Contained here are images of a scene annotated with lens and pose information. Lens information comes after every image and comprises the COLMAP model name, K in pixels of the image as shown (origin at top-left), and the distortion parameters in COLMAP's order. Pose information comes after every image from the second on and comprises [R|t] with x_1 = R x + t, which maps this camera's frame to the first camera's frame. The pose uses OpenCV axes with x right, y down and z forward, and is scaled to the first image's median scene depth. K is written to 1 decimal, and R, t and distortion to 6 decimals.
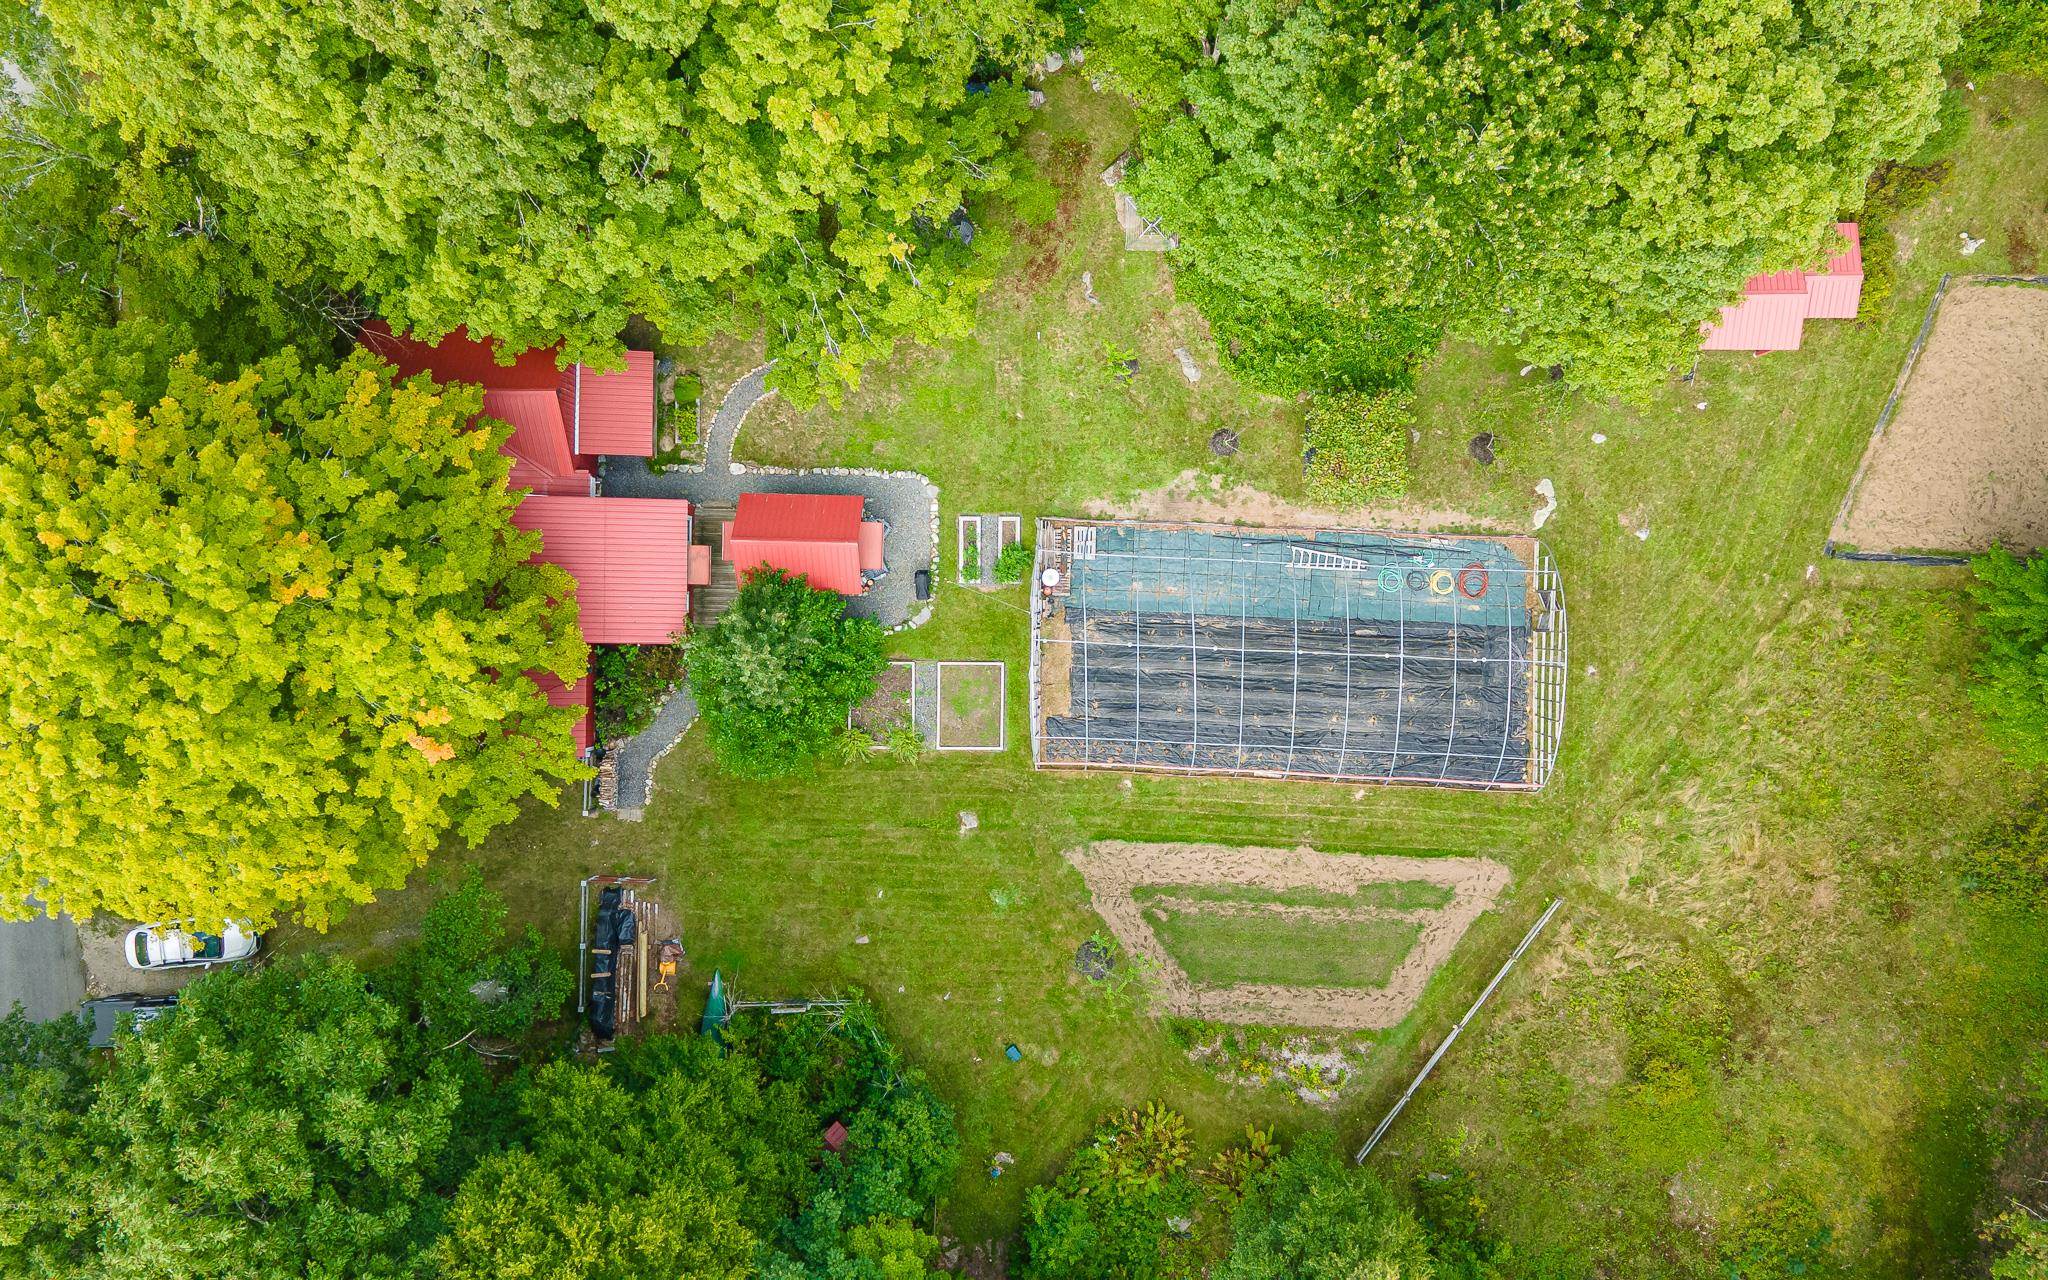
lens RADIAL K [[1630.8, 0, 1060.4], [0, 1630.8, 637.3], [0, 0, 1]] dist [0.035694, -0.008689]
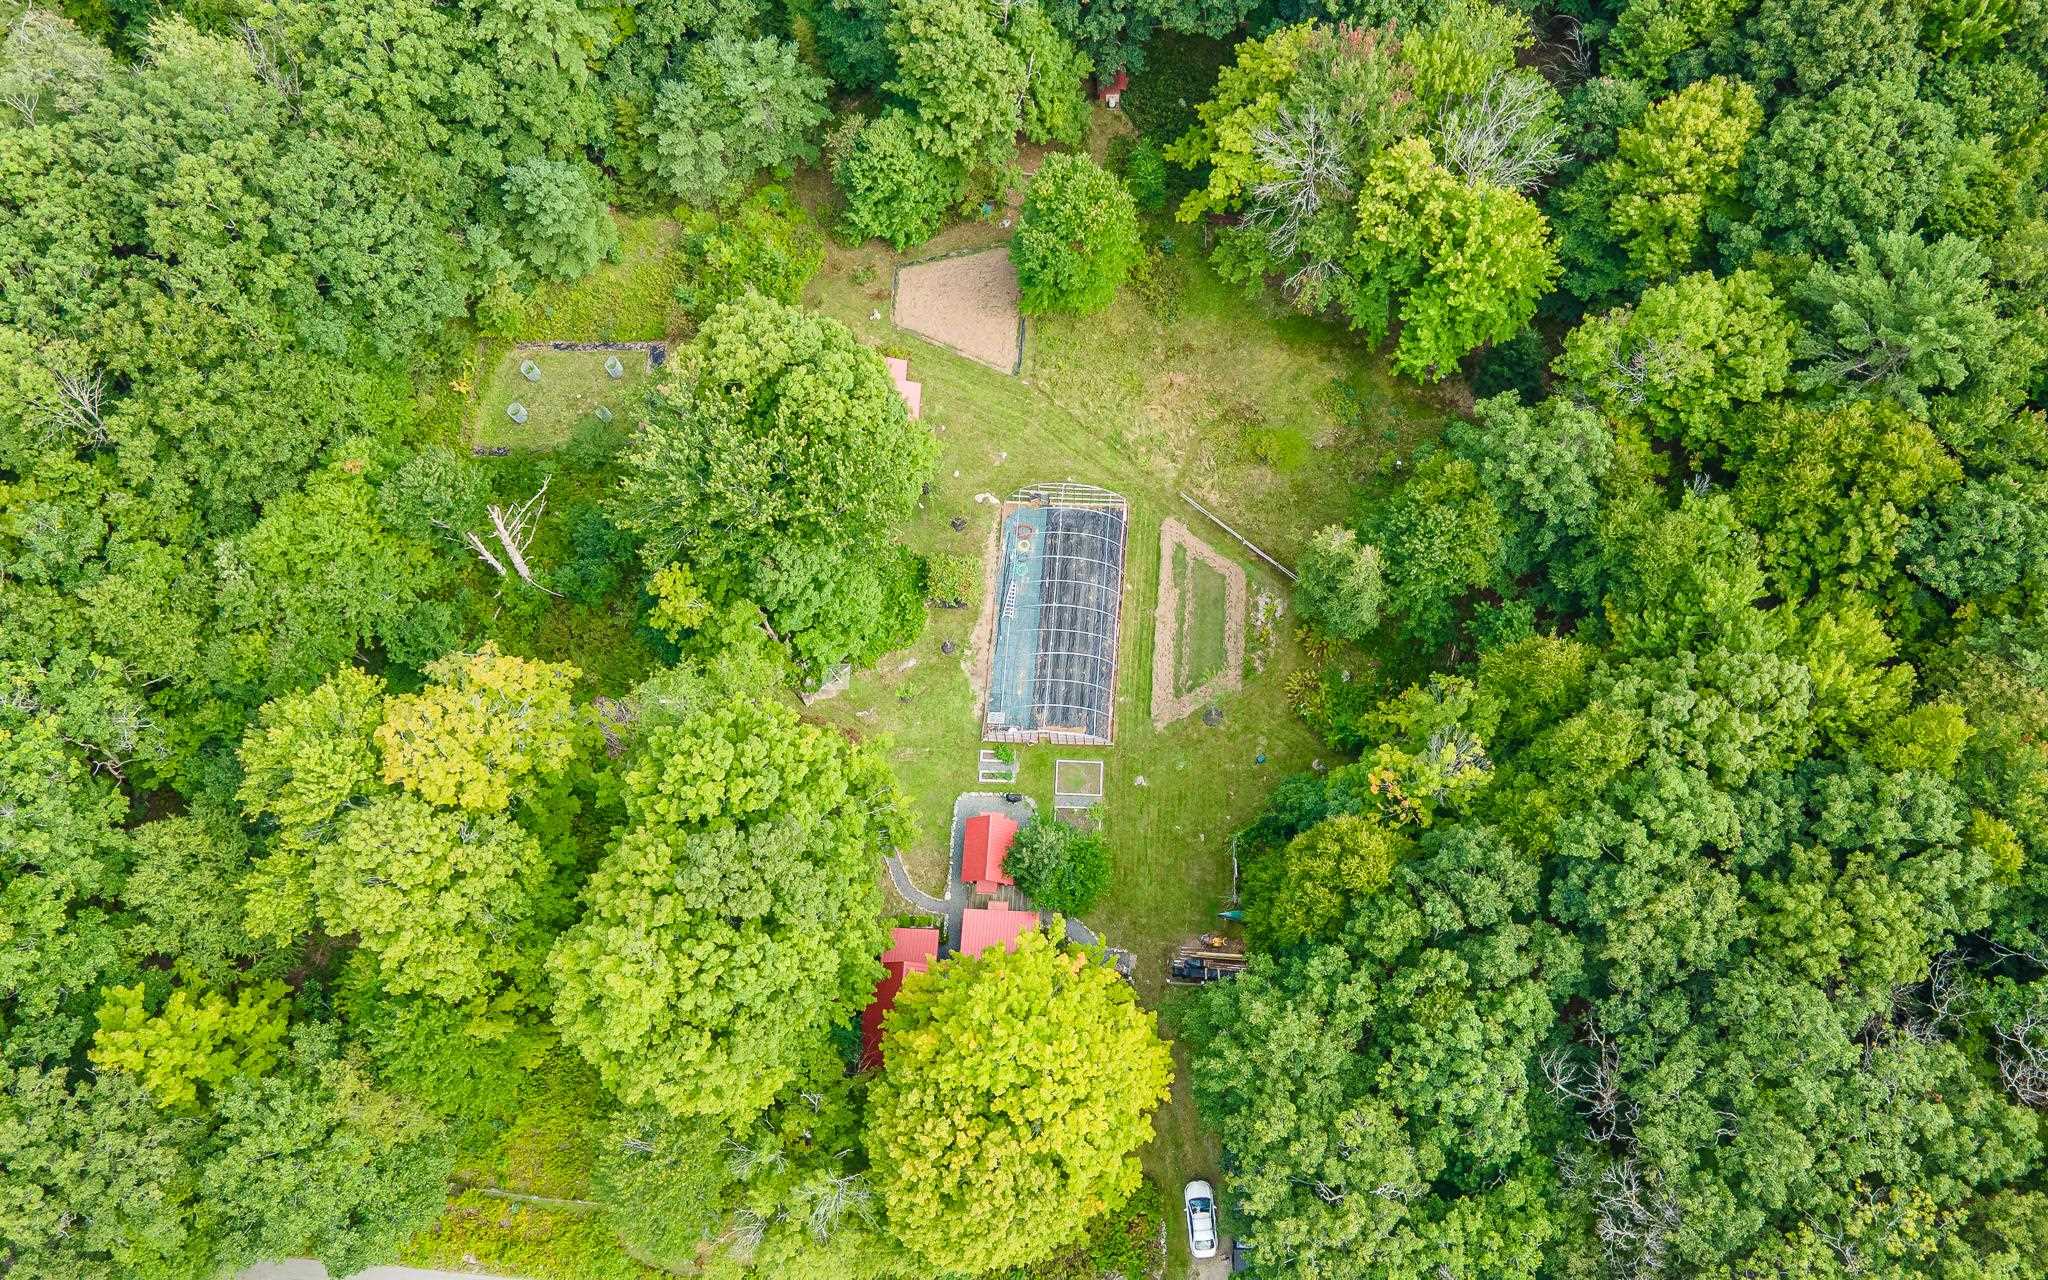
lens RADIAL K [[1630.8, 0, 1060.4], [0, 1630.8, 637.3], [0, 0, 1]] dist [0.035694, -0.008689]
pose [[0.032384, -0.945182, 0.324935, -0.556871], [0.999037, 0.020977, -0.038548, 0.097079], [0.029619, 0.325870, 0.944951, -0.911770]]
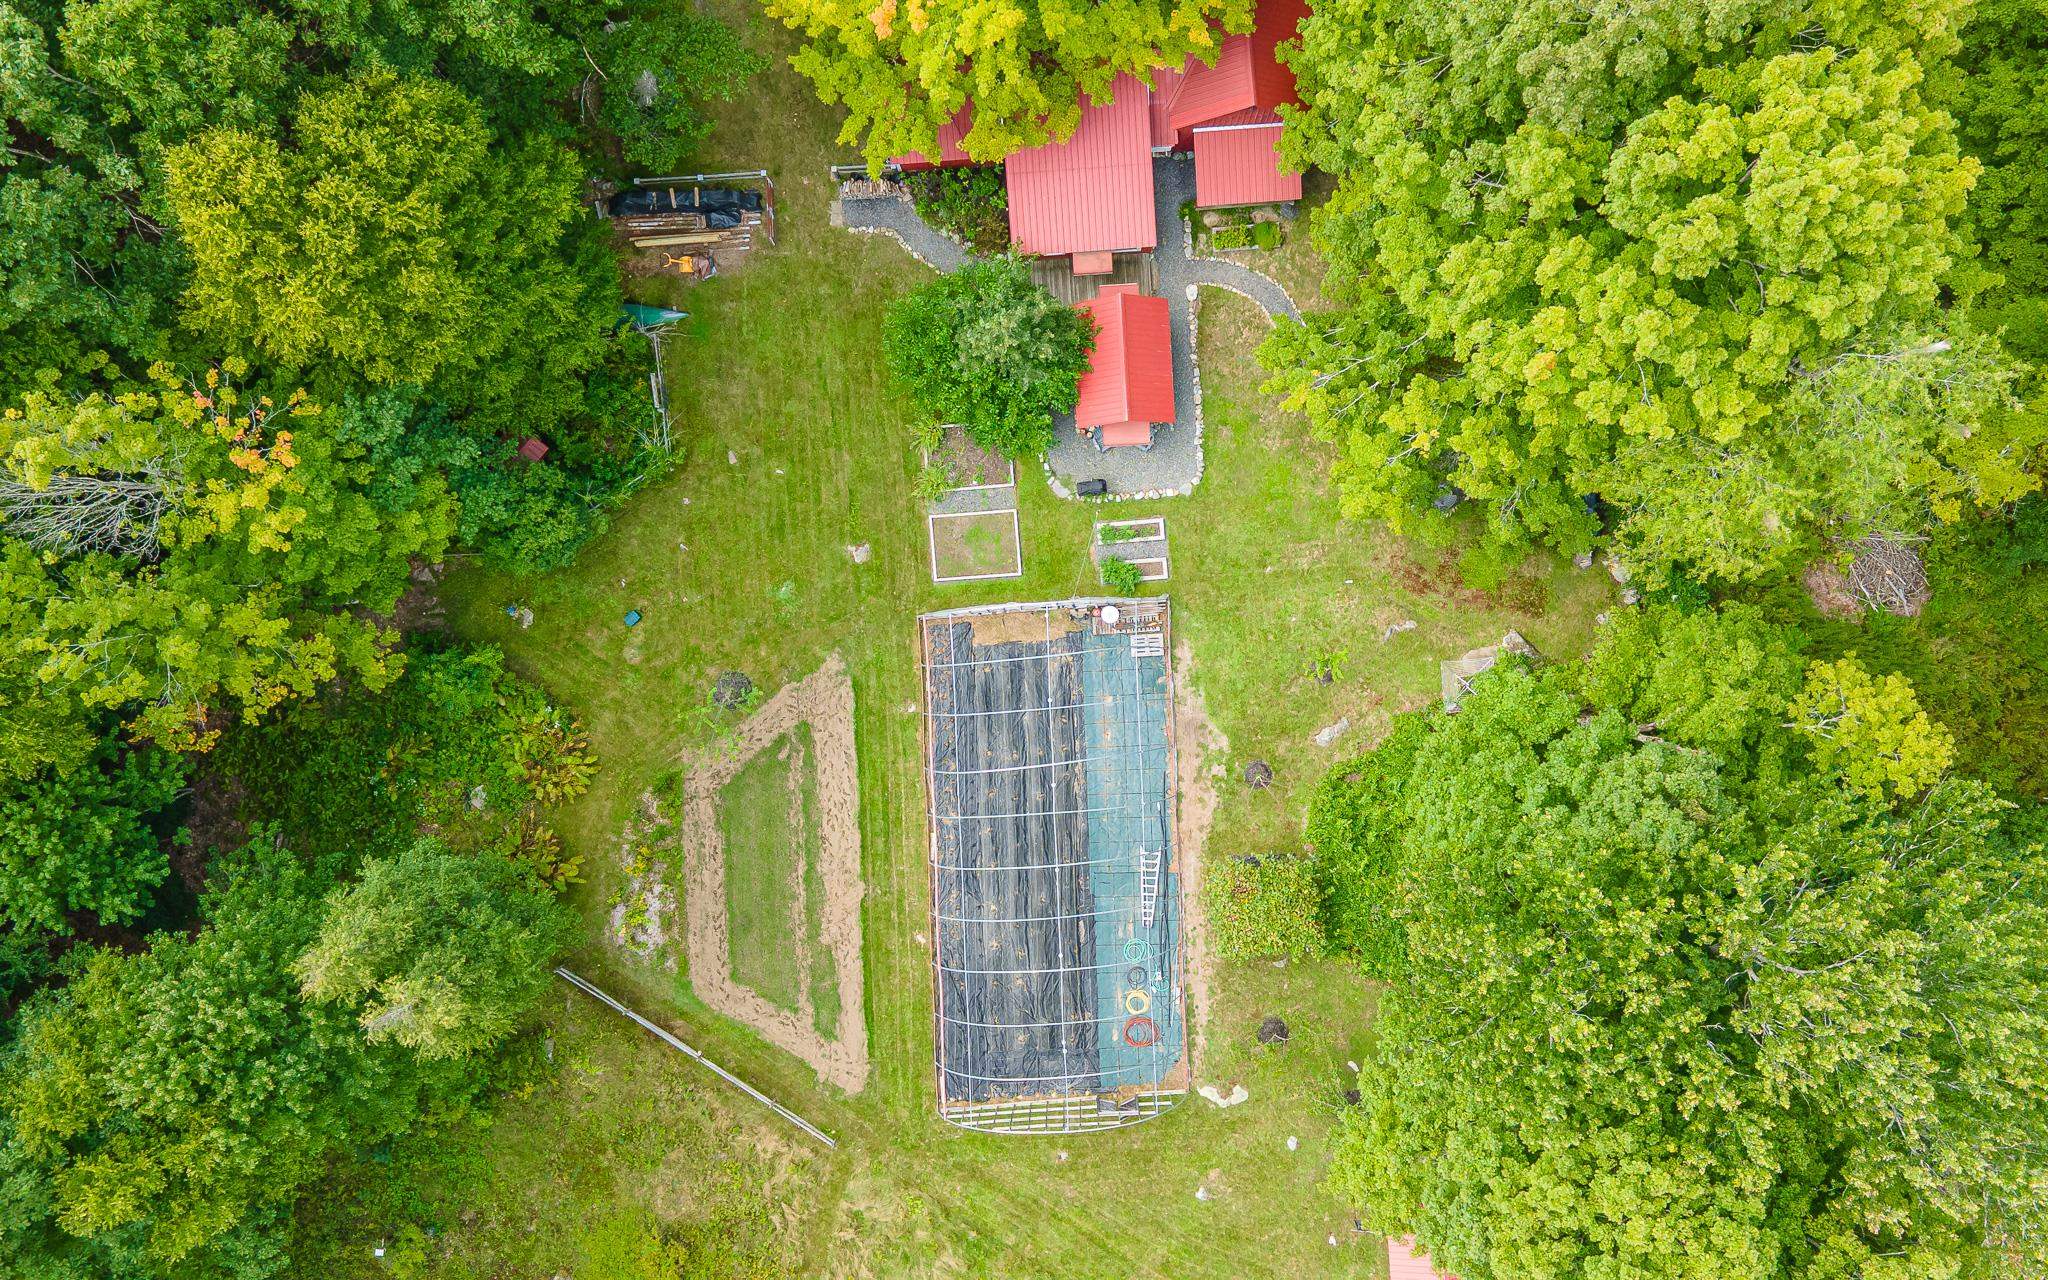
lens RADIAL K [[1630.8, 0, 1060.4], [0, 1630.8, 637.3], [0, 0, 1]] dist [0.035694, -0.008689]
pose [[0.084999, 0.995991, 0.027882, -0.024274], [-0.996368, 0.085110, -0.002821, -0.002673], [-0.005182, -0.027541, 0.999607, -0.002178]]
